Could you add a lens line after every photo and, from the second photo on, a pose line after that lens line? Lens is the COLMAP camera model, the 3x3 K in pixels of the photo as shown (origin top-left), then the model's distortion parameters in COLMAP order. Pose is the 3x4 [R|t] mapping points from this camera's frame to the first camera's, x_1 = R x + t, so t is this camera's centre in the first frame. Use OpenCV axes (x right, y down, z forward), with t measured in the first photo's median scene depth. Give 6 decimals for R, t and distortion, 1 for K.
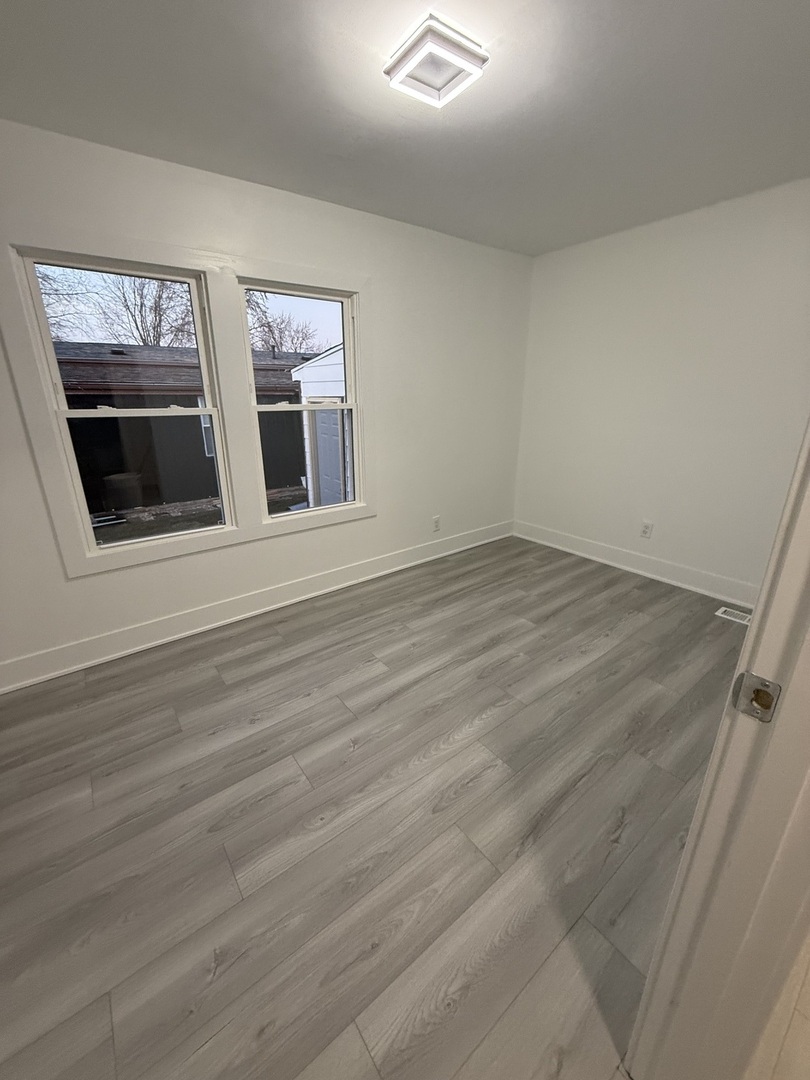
lens RADIAL K [[431.8, 0, 403.8], [0, 431.8, 537.4], [0, 0, 1]] dist [0.000677, 0.000074]
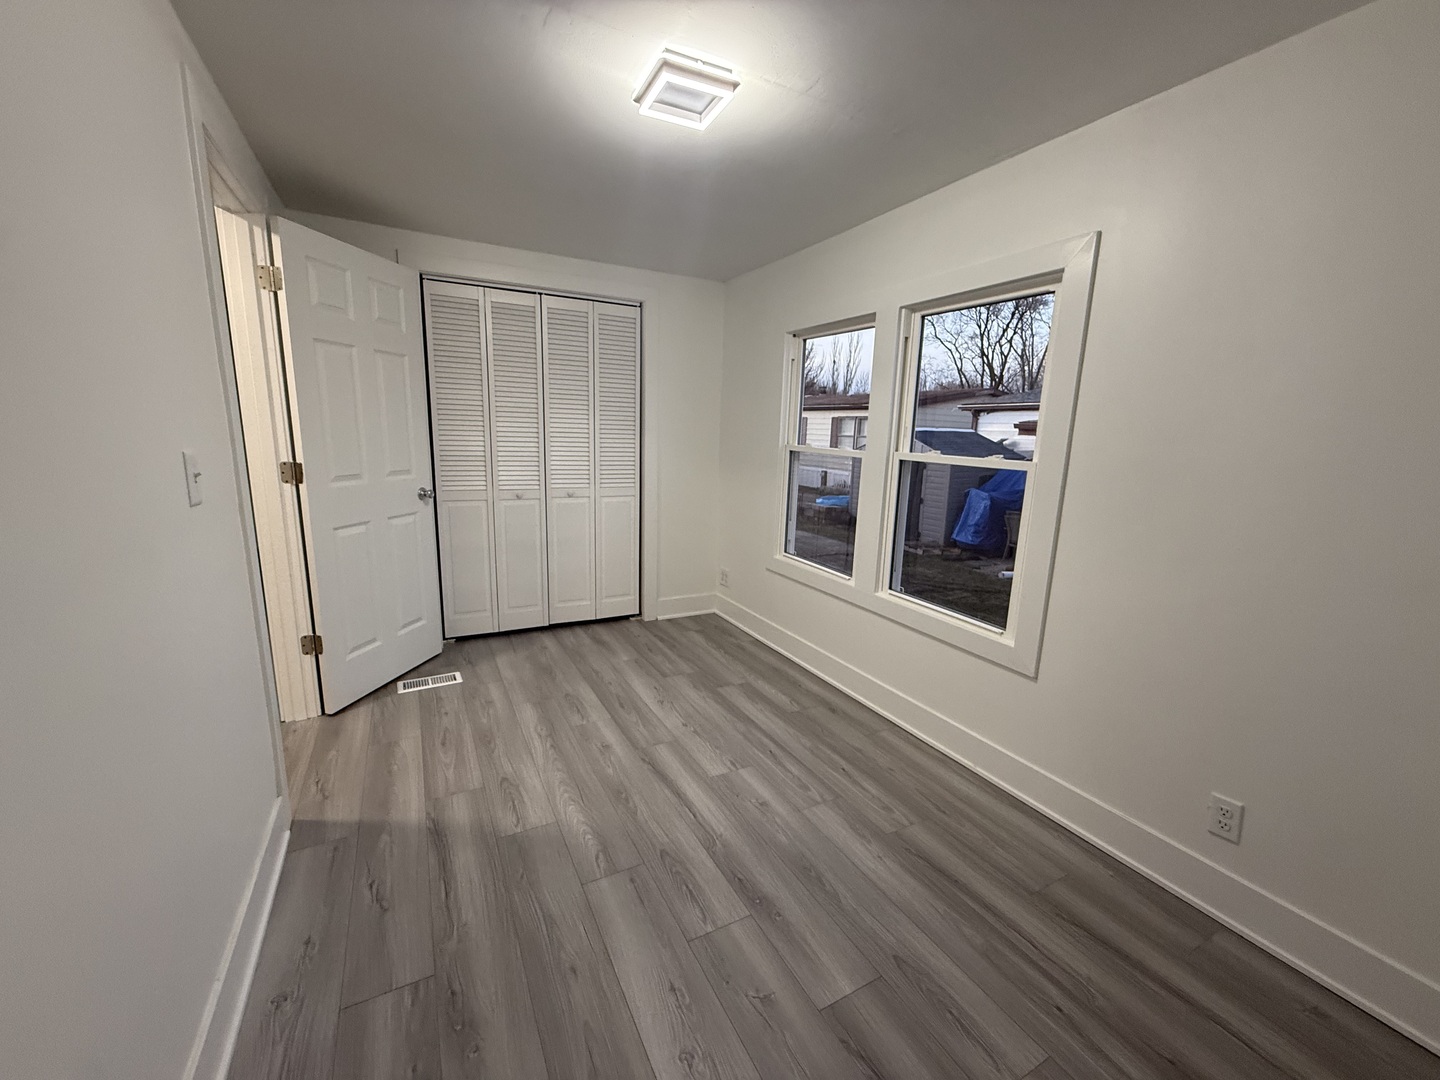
lens RADIAL K [[575.7, 0, 716.0], [0, 575.7, 541.5], [0, 0, 1]] dist [0.000677, 0.000074]
pose [[-0.163051, 0.192442, -0.967667, 0.962676], [-0.344401, 0.907995, 0.238606, -0.356873], [0.924555, 0.372171, -0.081772, 1.016857]]
